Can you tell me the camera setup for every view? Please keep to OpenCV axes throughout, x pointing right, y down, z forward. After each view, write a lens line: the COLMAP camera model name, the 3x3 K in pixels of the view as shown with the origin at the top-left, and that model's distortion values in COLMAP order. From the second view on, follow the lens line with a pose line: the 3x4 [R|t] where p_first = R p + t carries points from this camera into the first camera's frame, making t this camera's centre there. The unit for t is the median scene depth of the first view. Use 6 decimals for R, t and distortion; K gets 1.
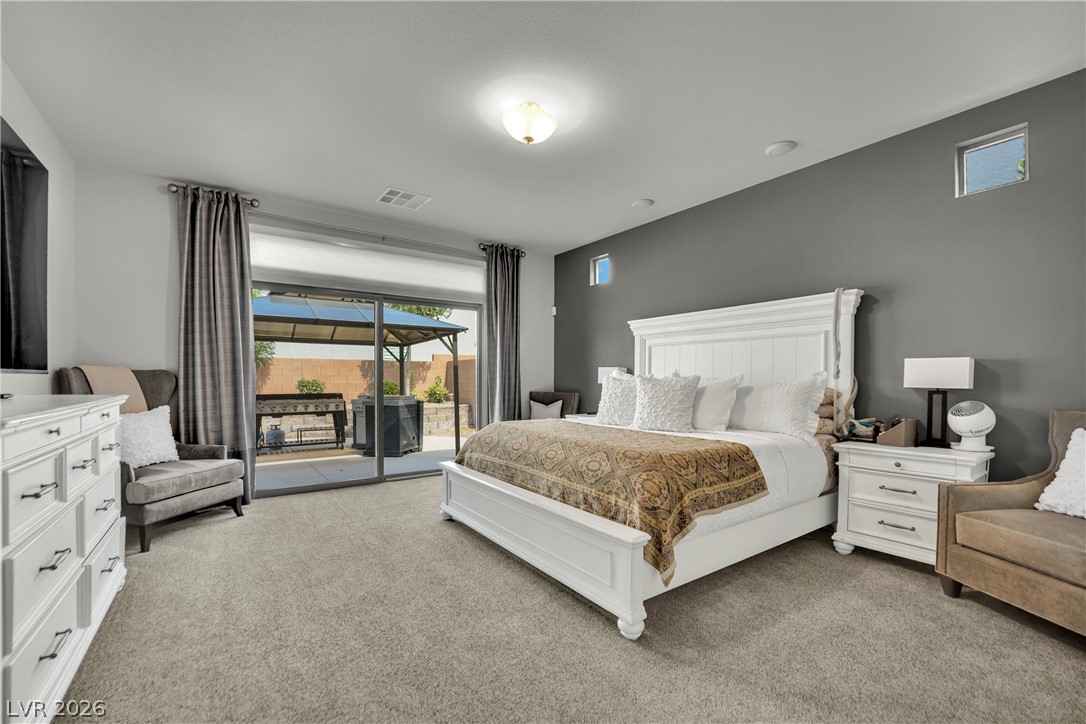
lens RADIAL K [[453.5, 0, 539.4], [0, 453.5, 364.7], [0, 0, 1]] dist [-0.019488, 0.000579]
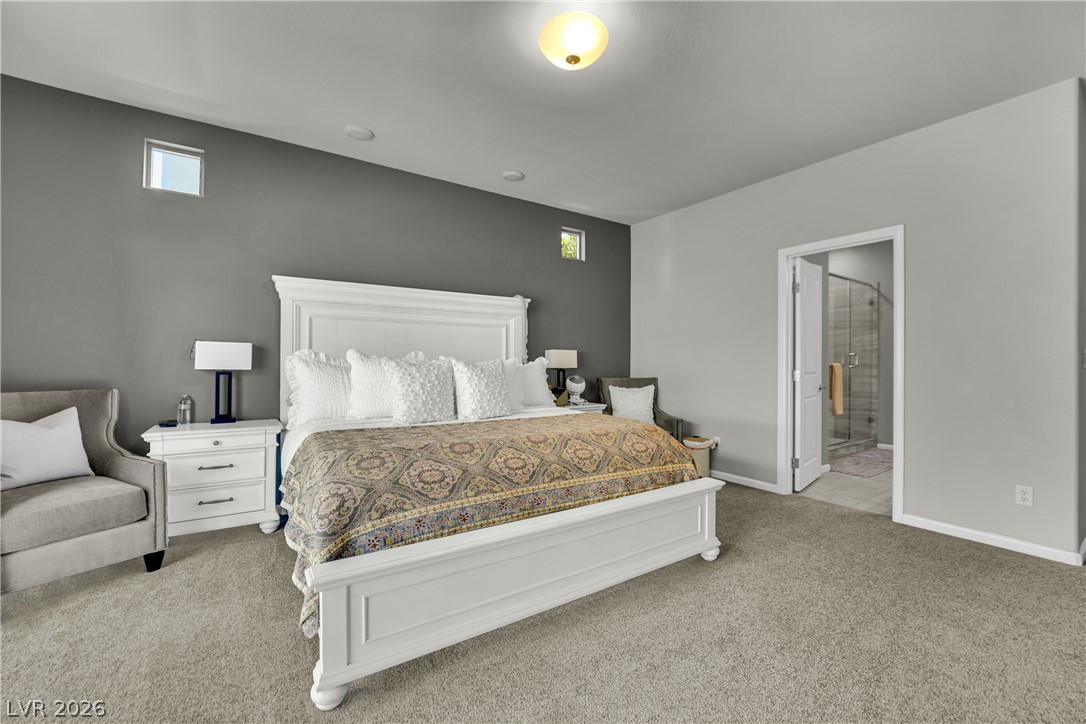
lens RADIAL K [[432.4, 0, 530.2], [0, 432.4, 361.1], [0, 0, 1]] dist [-0.026958, -0.000365]
pose [[0.035932, 0.001815, 0.999353, -0.492305], [-0.034627, 0.999400, -0.000570, 0.020352], [-0.998754, -0.034585, 0.035973, 0.686860]]
